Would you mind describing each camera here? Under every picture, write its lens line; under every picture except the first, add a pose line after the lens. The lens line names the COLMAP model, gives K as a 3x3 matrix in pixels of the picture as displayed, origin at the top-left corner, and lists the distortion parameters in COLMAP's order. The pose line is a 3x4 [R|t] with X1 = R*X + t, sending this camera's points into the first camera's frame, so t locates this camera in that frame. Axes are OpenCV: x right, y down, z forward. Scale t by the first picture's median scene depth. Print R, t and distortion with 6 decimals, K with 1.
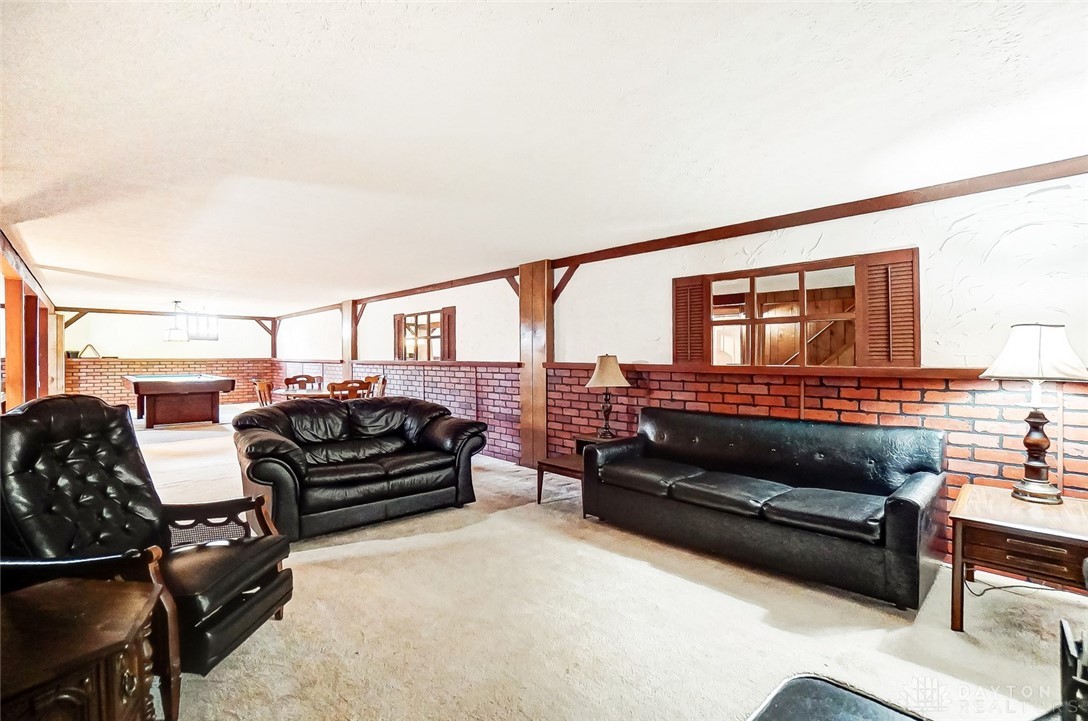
lens RADIAL K [[481.7, 0, 538.8], [0, 481.7, 359.5], [0, 0, 1]] dist [-0.037128, 0.005947]
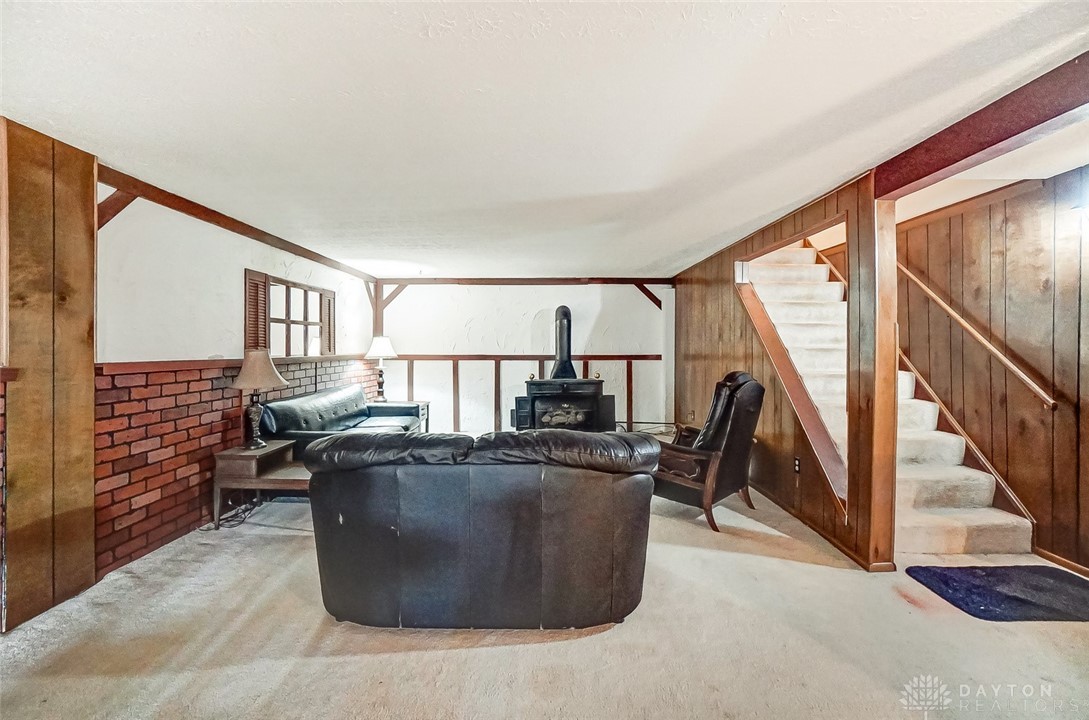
lens RADIAL K [[482.1, 0, 542.9], [0, 482.1, 351.4], [0, 0, 1]] dist [-0.037128, 0.005947]
pose [[-0.734297, -0.006724, 0.678795, -0.681697], [0.002090, 0.999924, 0.012166, -0.011915], [-0.678825, 0.010352, -0.734227, 1.093476]]
